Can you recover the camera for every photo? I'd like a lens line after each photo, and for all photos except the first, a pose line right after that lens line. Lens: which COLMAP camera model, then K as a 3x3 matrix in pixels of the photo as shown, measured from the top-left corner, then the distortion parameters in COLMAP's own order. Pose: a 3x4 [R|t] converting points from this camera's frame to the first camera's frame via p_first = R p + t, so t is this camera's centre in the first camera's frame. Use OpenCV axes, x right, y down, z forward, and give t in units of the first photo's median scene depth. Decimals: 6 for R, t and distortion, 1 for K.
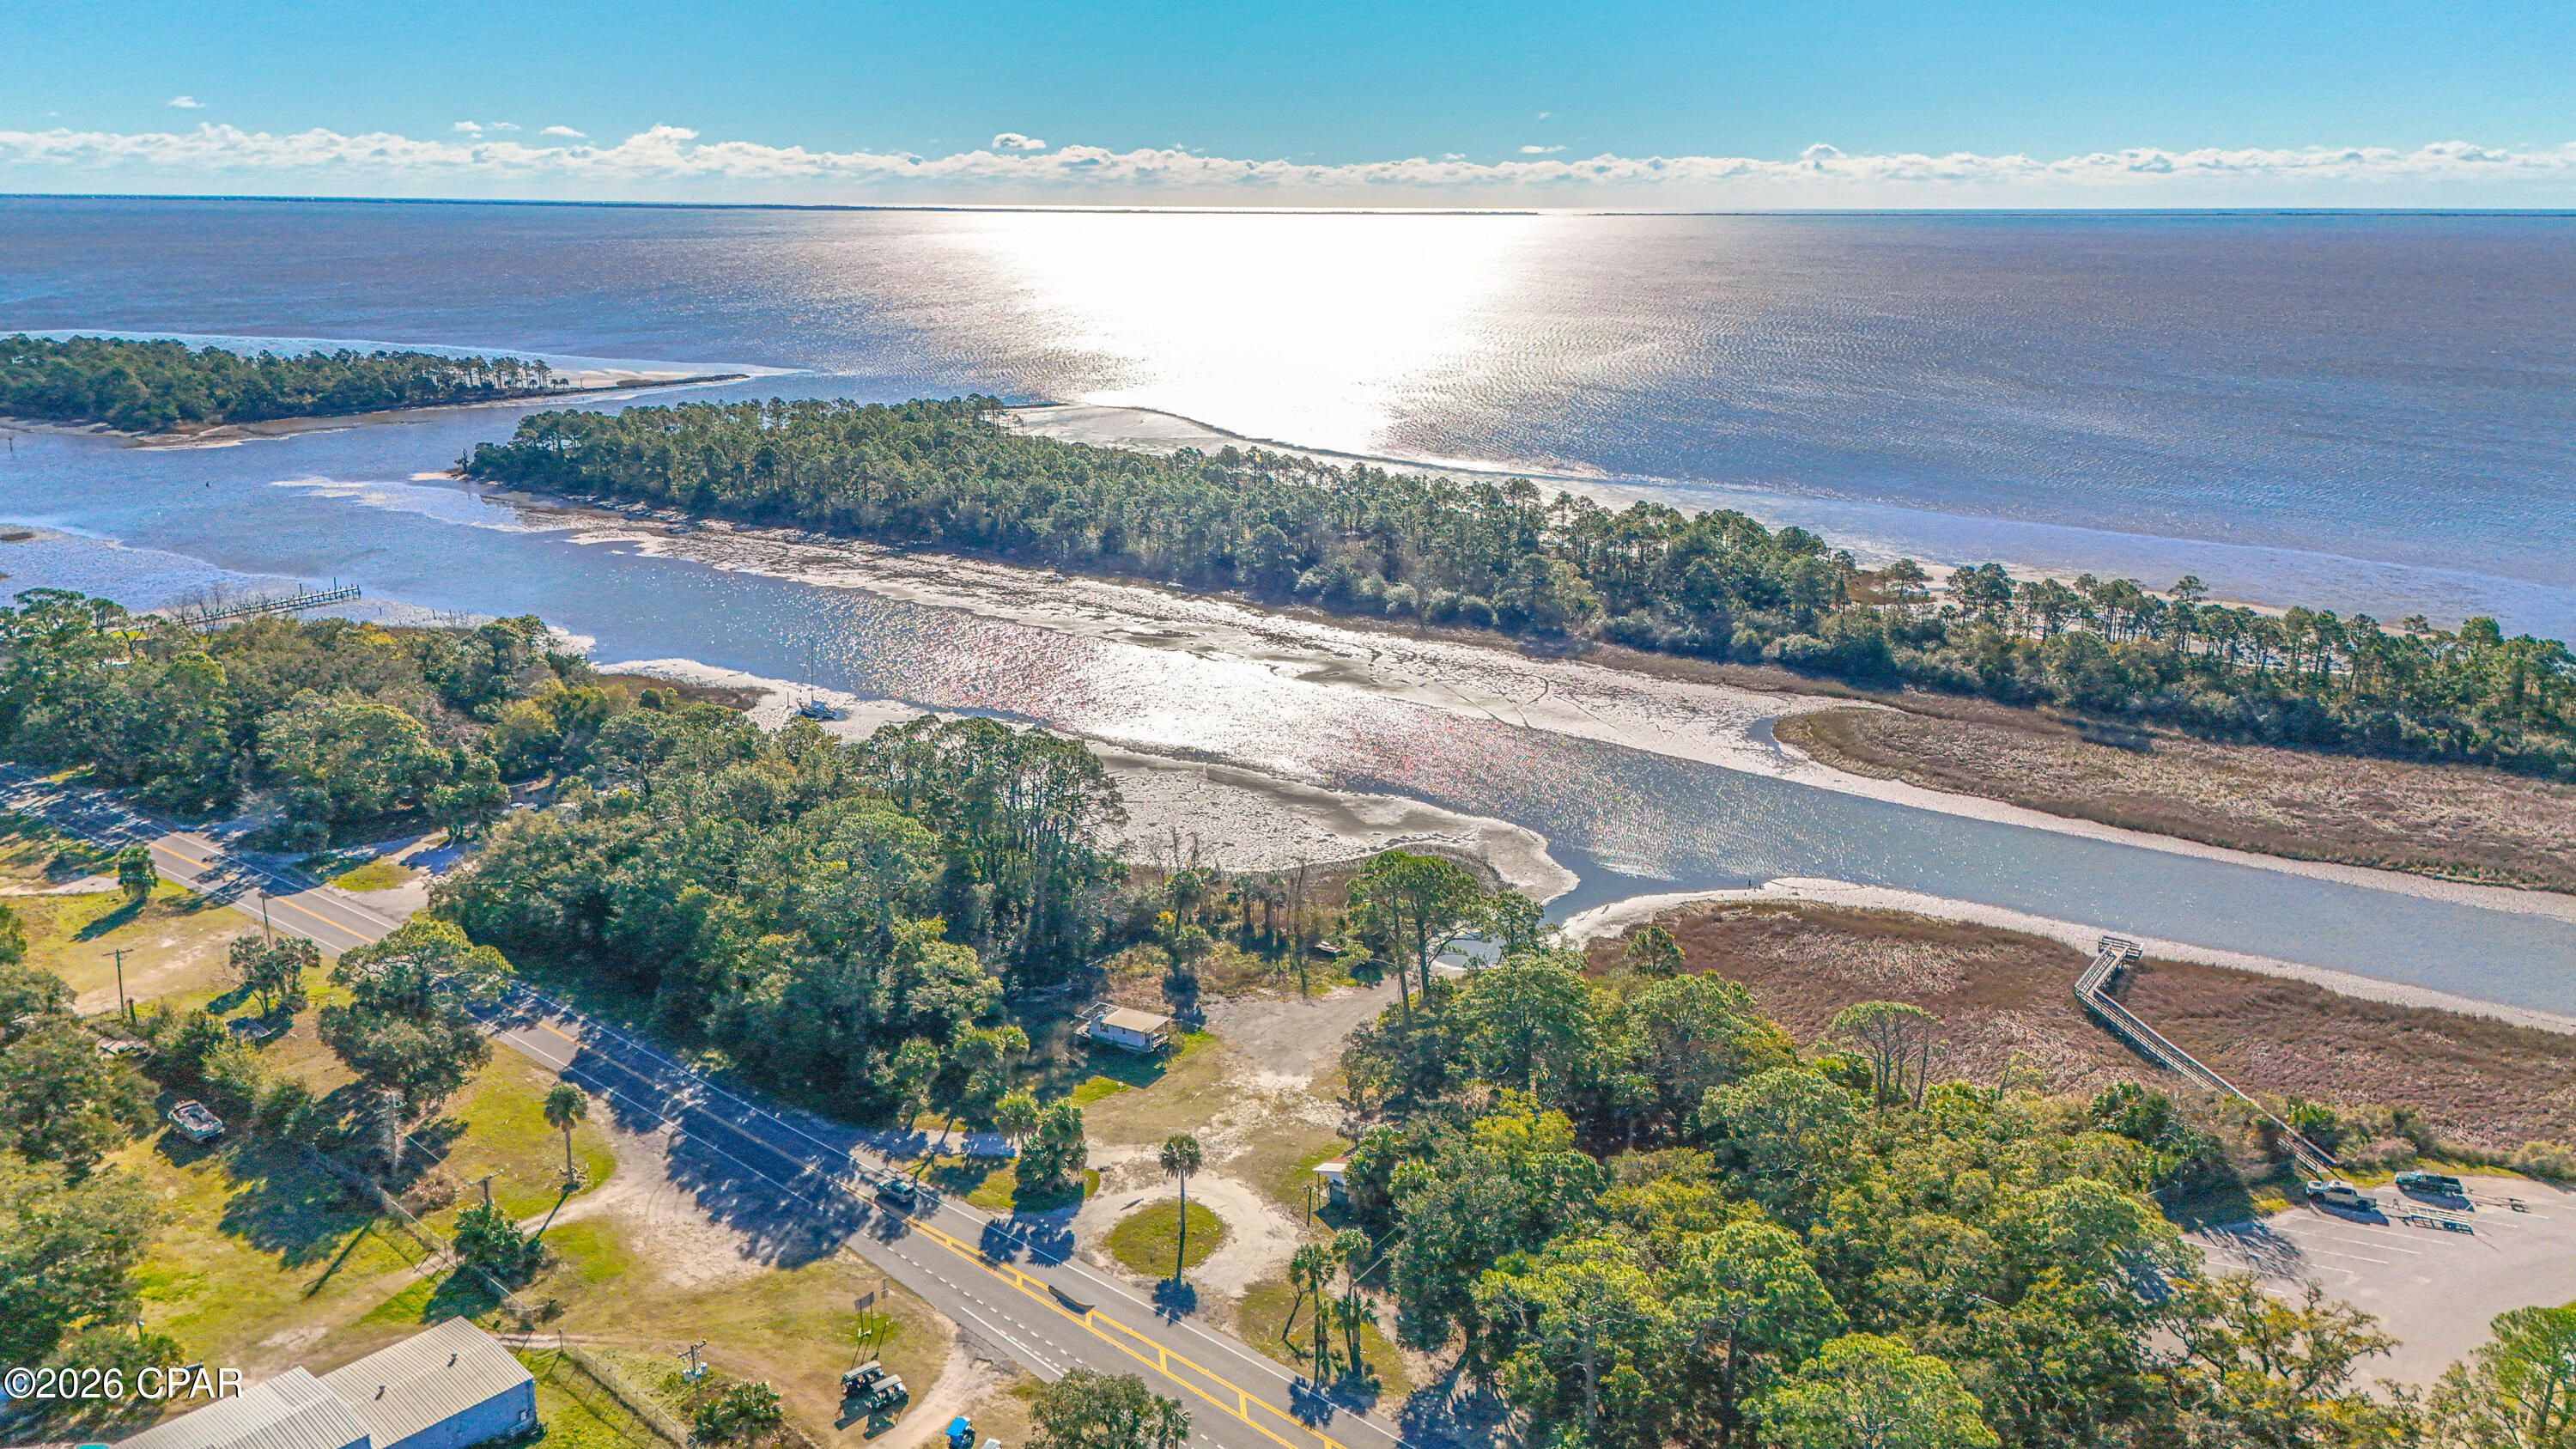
lens RADIAL K [[1873.2, 0, 1283.2], [0, 1873.2, 727.9], [0, 0, 1]] dist [0.088211, -0.087019]
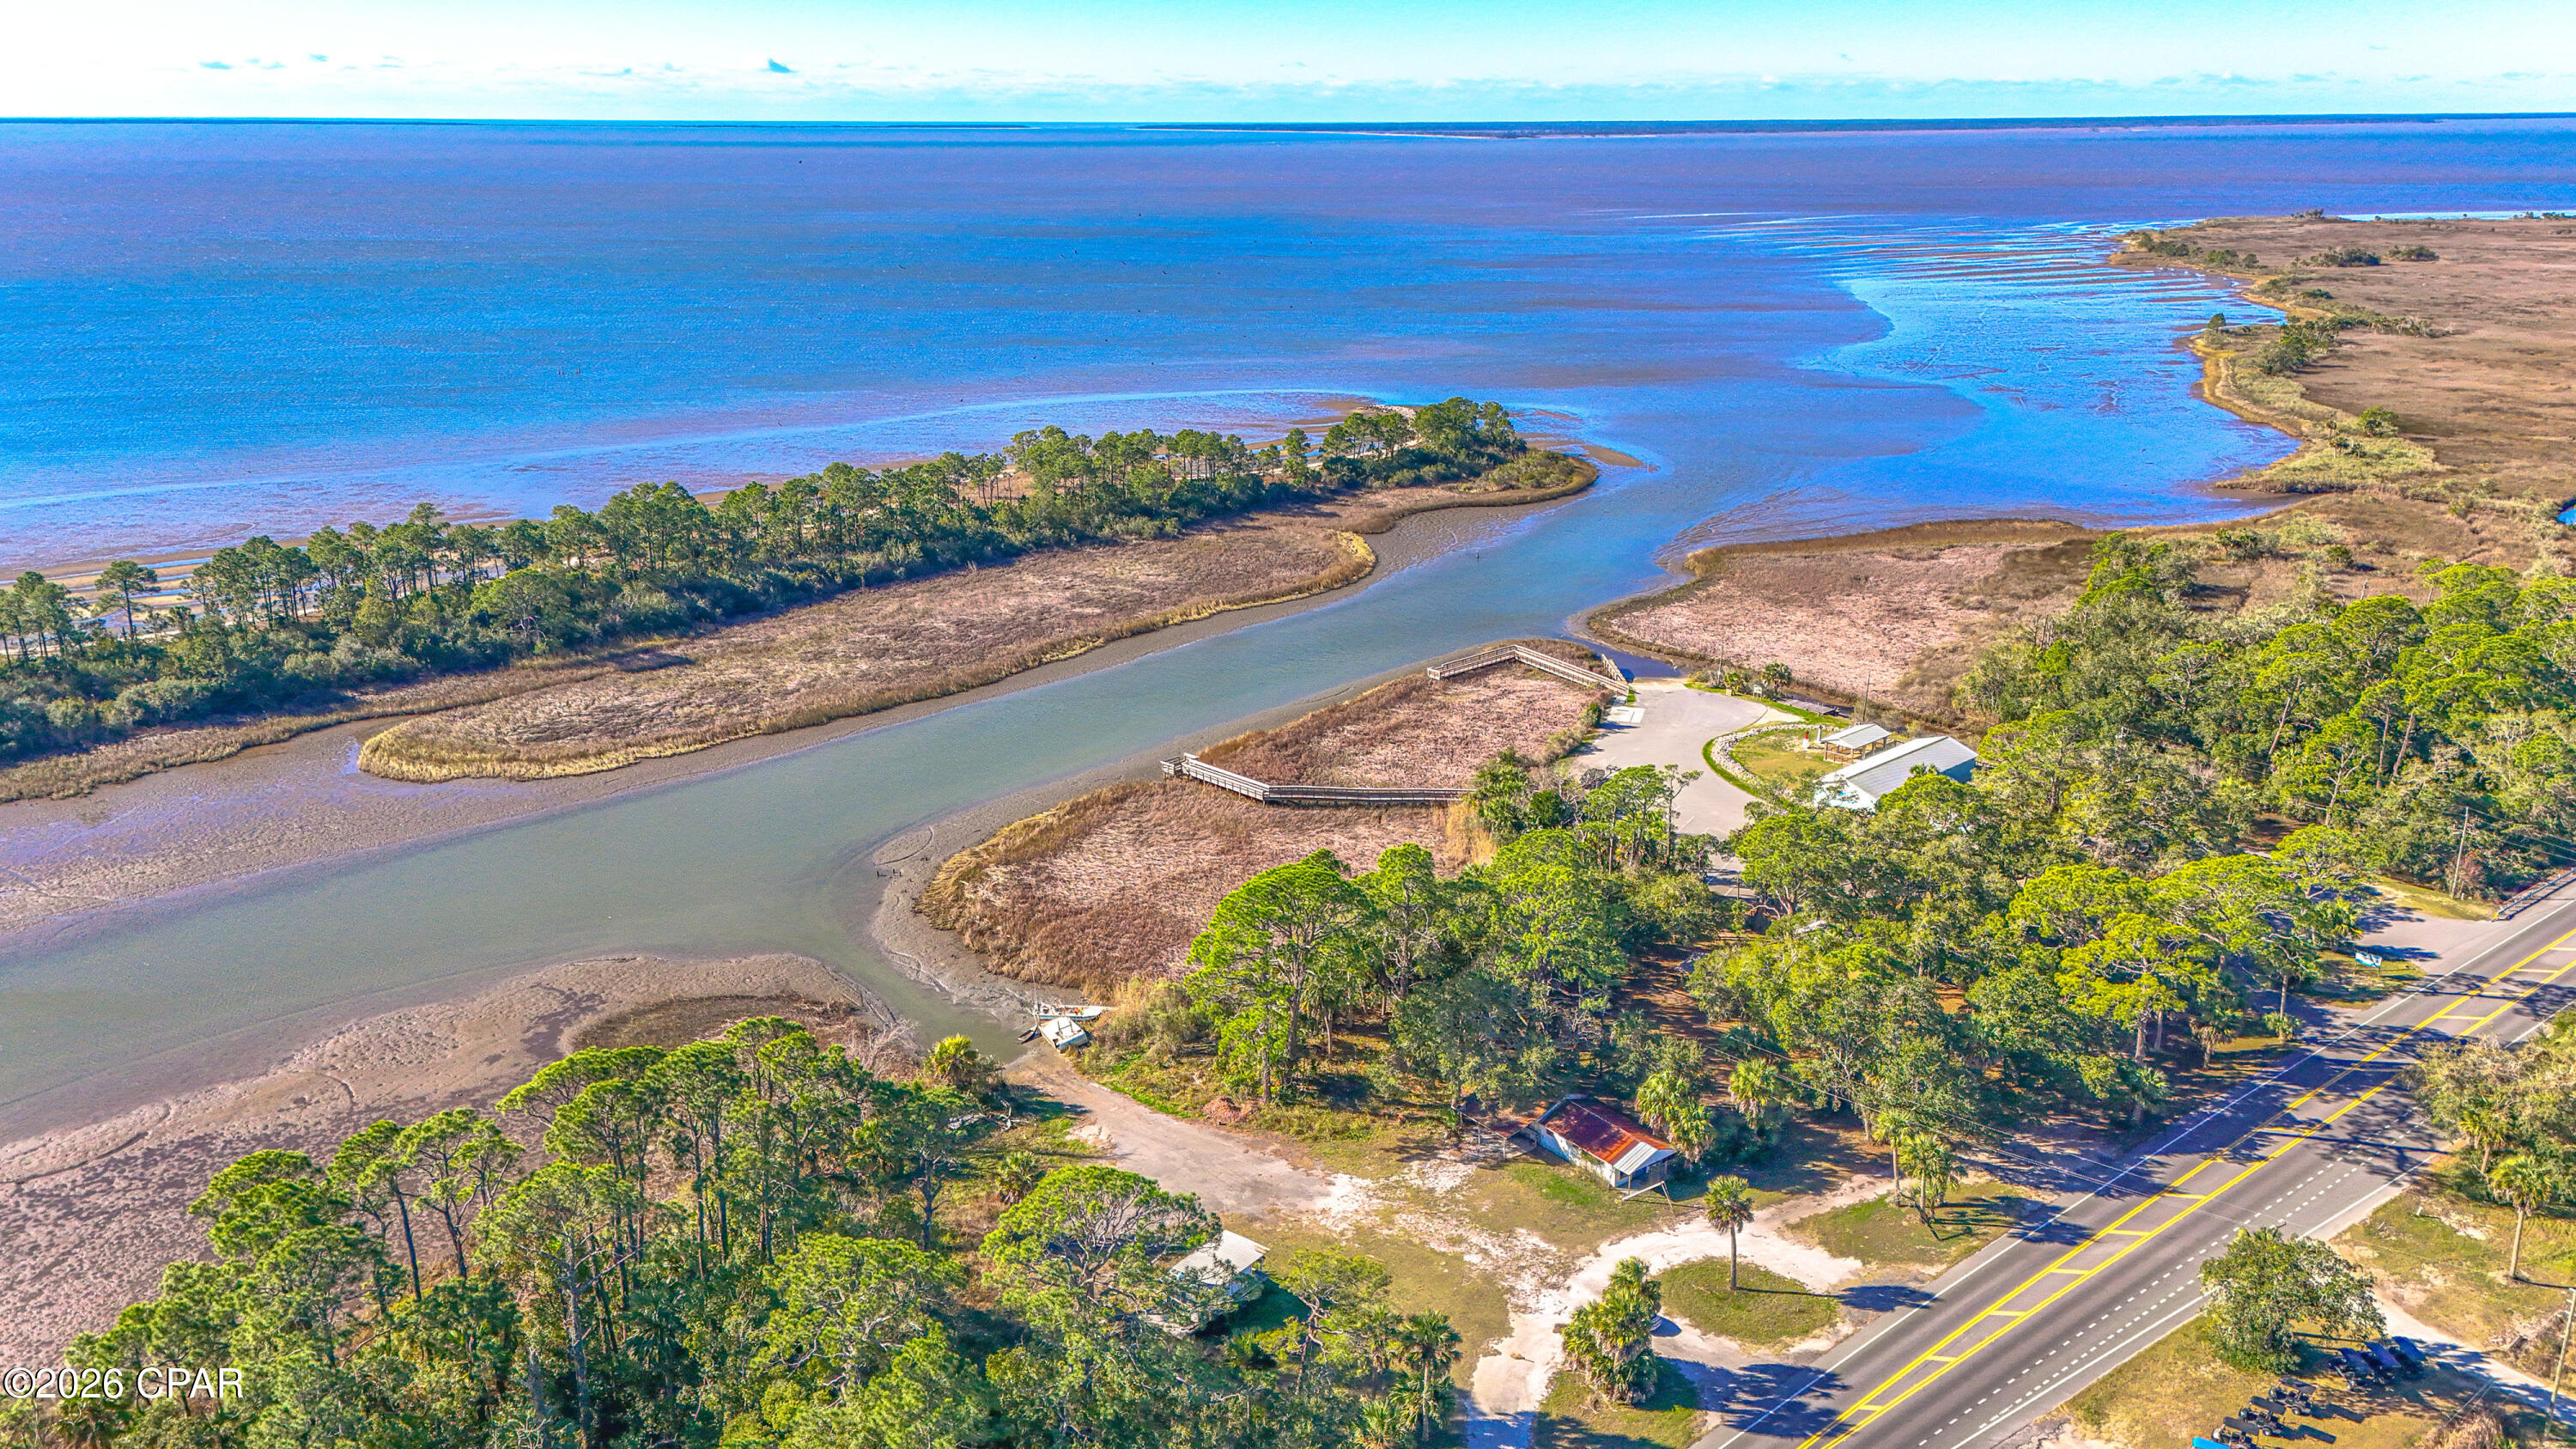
lens RADIAL K [[1910.9, 0, 1288.0], [0, 1910.9, 724.5], [0, 0, 1]] dist [0.082764, -0.079853]
pose [[0.158271, -0.303254, 0.939674, -0.526646], [0.267556, 0.929237, 0.254820, -0.154818], [-0.950455, 0.211084, 0.228209, 0.599749]]
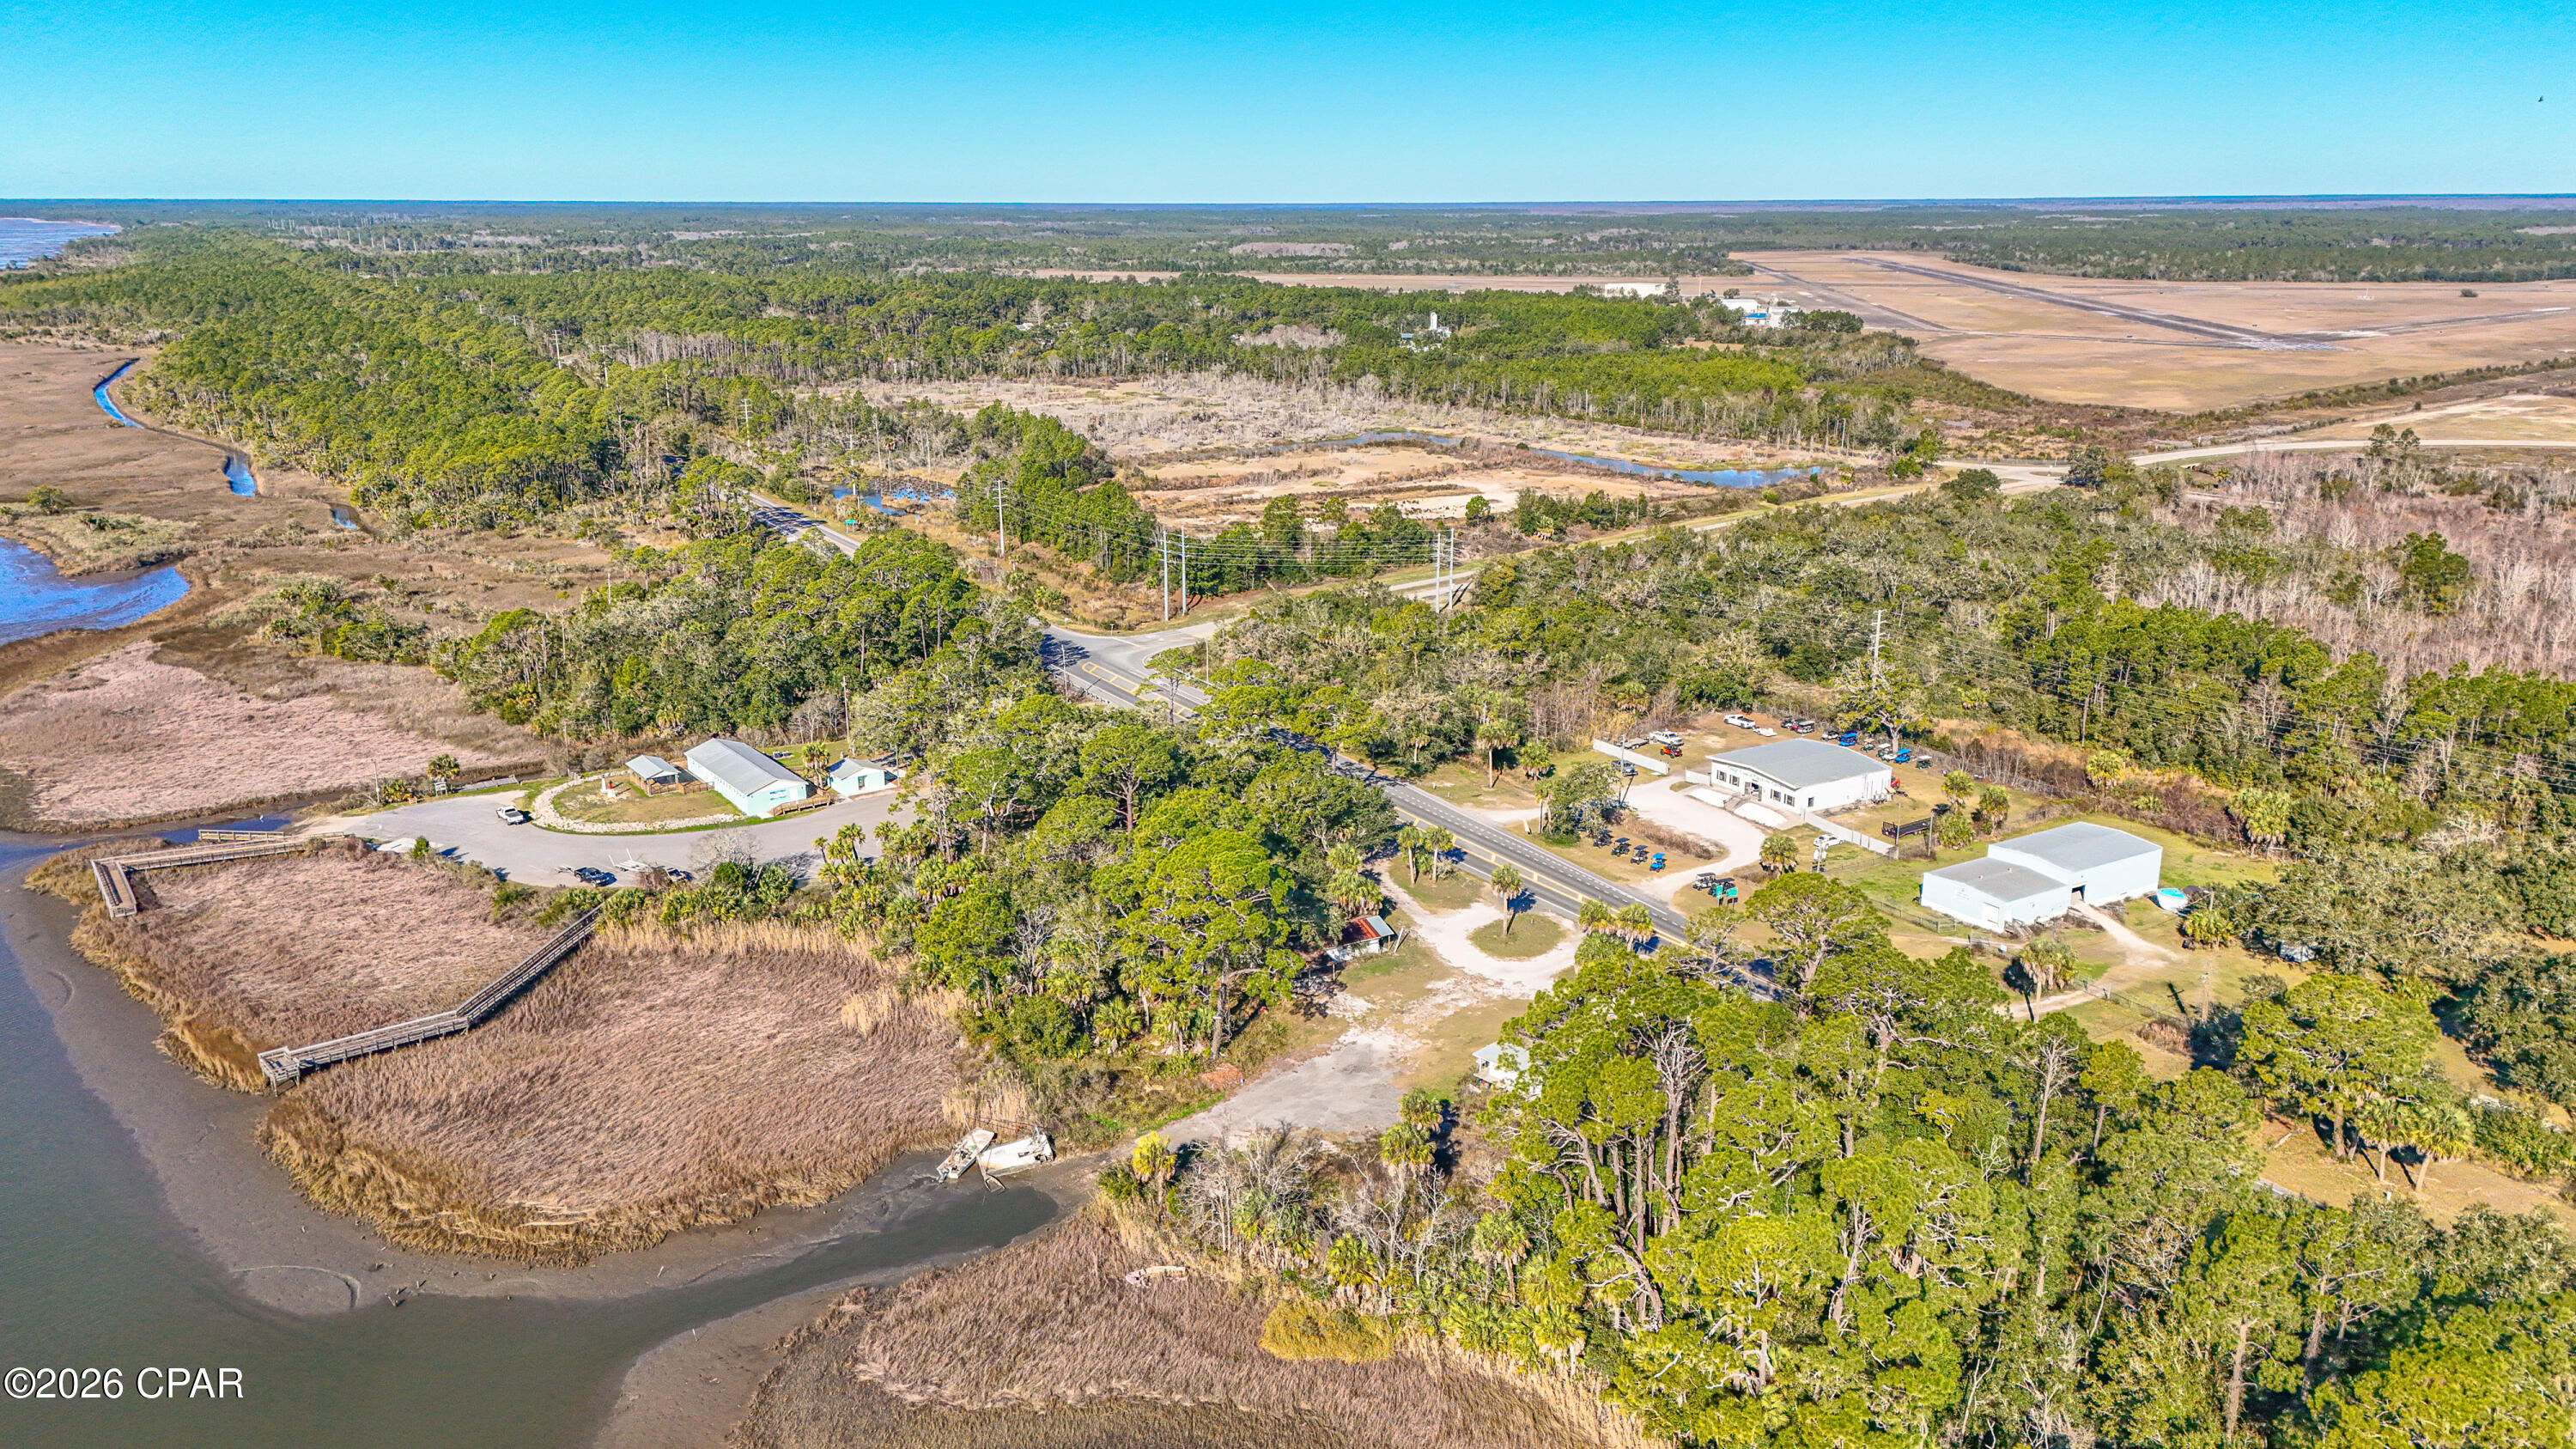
lens RADIAL K [[1873.2, 0, 1283.2], [0, 1873.2, 727.9], [0, 0, 1]] dist [0.088211, -0.087019]
pose [[-0.958938, -0.078224, 0.272615, -0.161443], [0.075650, 0.855839, 0.511679, -0.347632], [-0.273340, 0.511292, -0.814779, 1.304898]]
